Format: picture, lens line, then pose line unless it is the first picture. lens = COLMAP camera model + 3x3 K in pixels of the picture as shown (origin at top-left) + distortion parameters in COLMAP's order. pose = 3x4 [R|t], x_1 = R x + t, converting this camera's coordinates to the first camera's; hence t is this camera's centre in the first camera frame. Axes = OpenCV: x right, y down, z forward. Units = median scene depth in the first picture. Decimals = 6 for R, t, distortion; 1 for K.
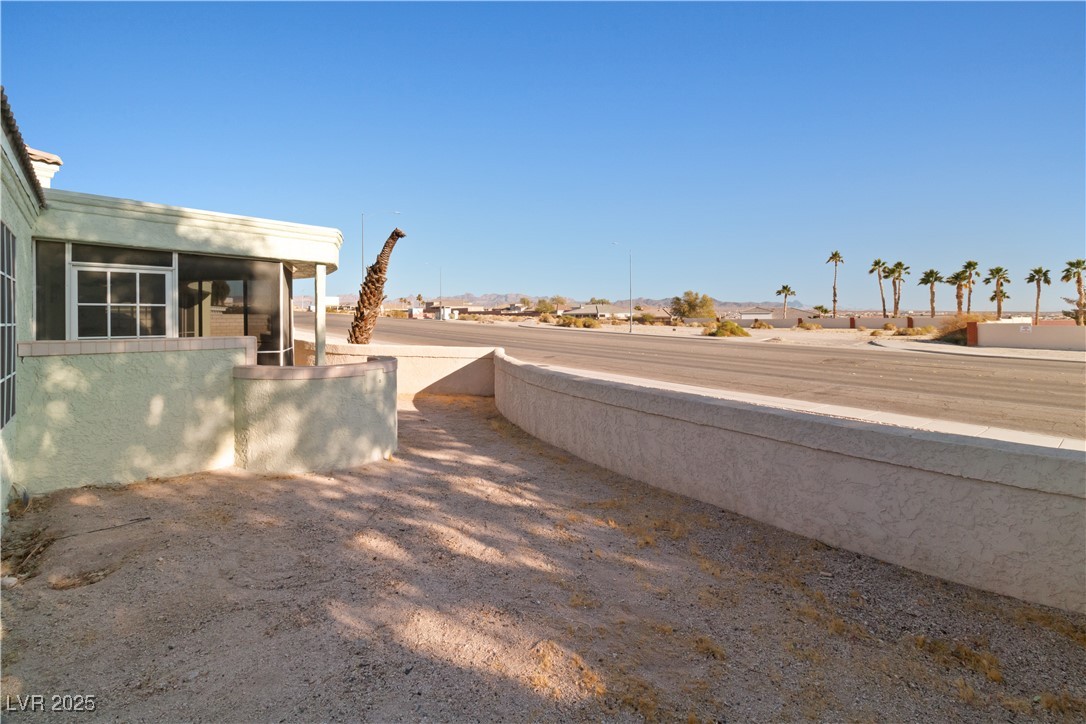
lens RADIAL K [[517.5, 0, 552.2], [0, 517.5, 312.7], [0, 0, 1]] dist [0.020887, 0.000451]
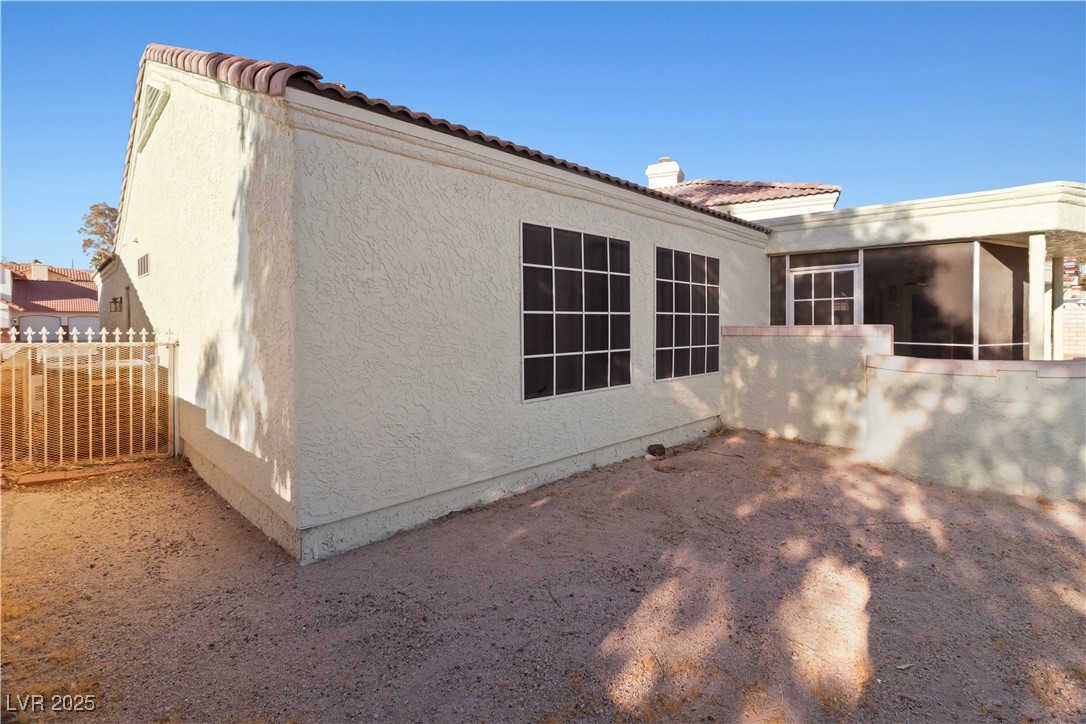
lens RADIAL K [[517.5, 0, 556.2], [0, 517.5, 323.6], [0, 0, 1]] dist [0.020887, 0.000451]
pose [[0.078552, -0.001339, -0.996909, 0.324046], [0.020461, 0.999791, 0.000270, 0.027050], [0.996700, -0.020419, 0.078563, 0.271025]]
